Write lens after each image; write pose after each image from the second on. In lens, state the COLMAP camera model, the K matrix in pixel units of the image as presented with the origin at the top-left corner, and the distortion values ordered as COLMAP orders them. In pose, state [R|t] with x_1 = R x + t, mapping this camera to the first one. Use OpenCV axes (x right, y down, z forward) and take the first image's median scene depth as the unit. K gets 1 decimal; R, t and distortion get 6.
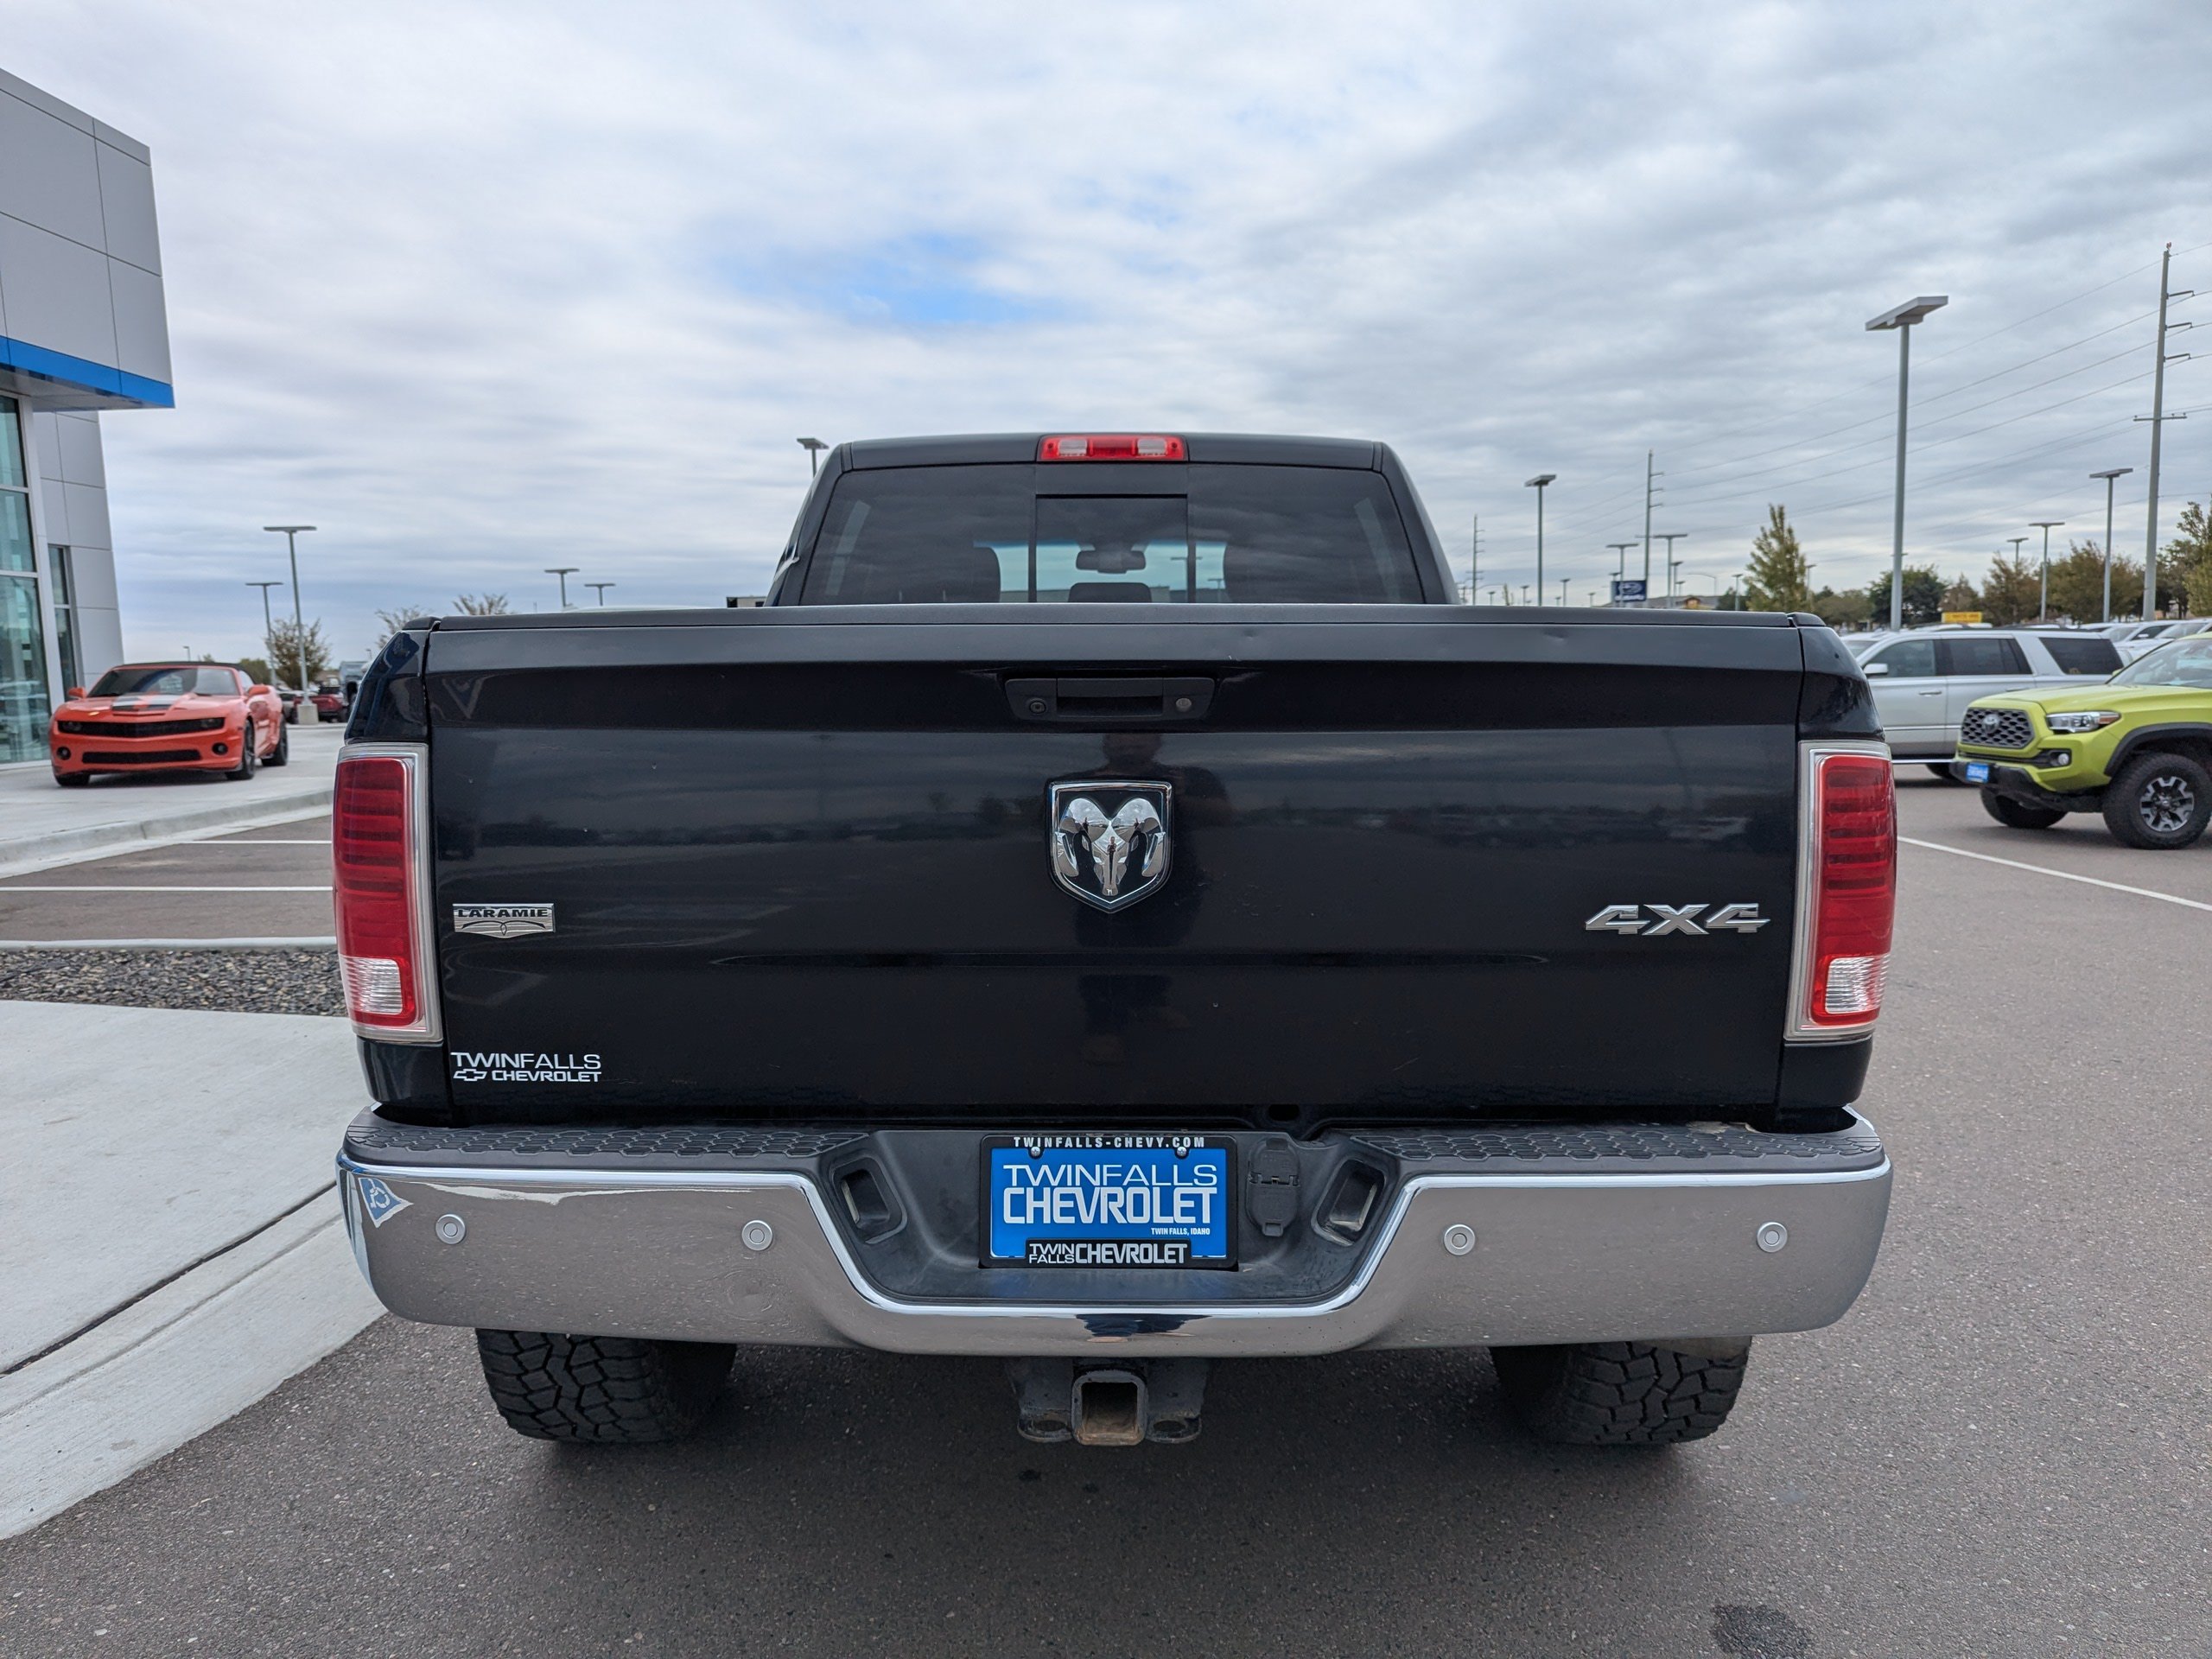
lens RADIAL K [[1558.8, 0, 1116.6], [0, 1558.8, 840.6], [0, 0, 1]] dist [0.045843, -0.035342]
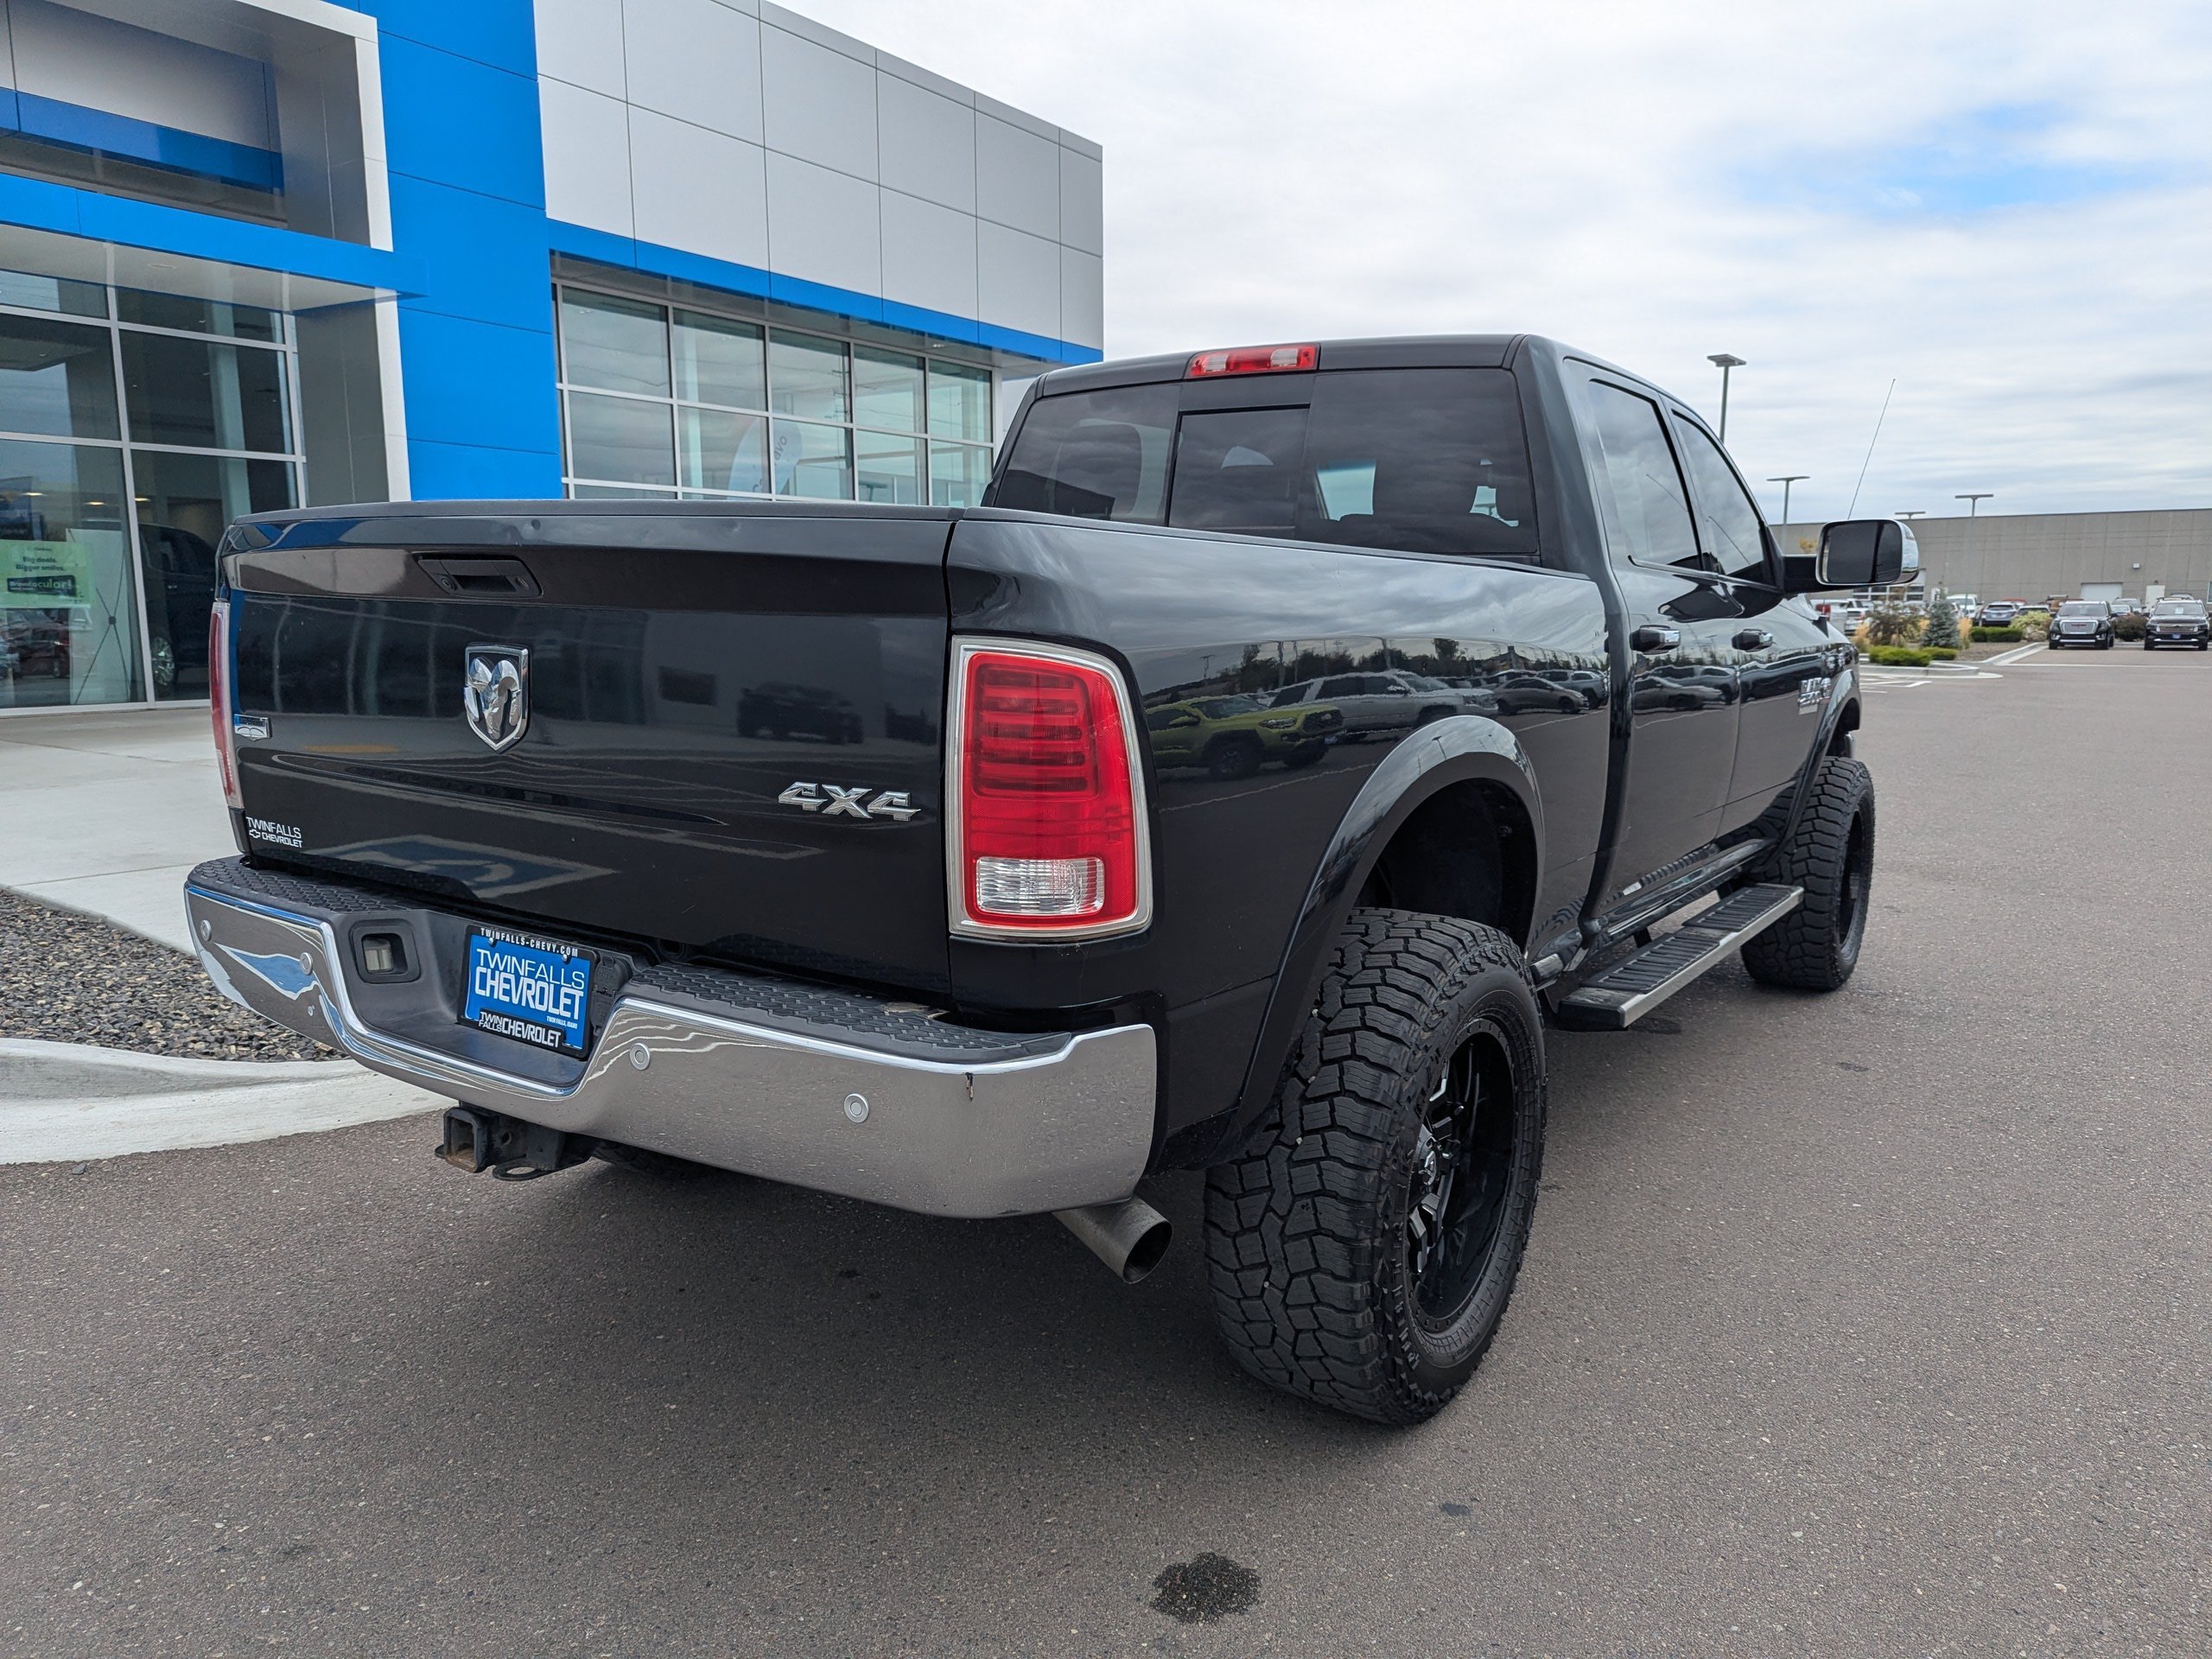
lens RADIAL K [[1558.8, 0, 1120.0], [0, 1558.8, 832.4], [0, 0, 1]] dist [0.045843, -0.035342]
pose [[0.831306, 0.102473, -0.546287, 1.053826], [-0.082135, 0.994716, 0.061602, -0.008168], [0.549712, -0.006341, 0.835330, 0.219964]]
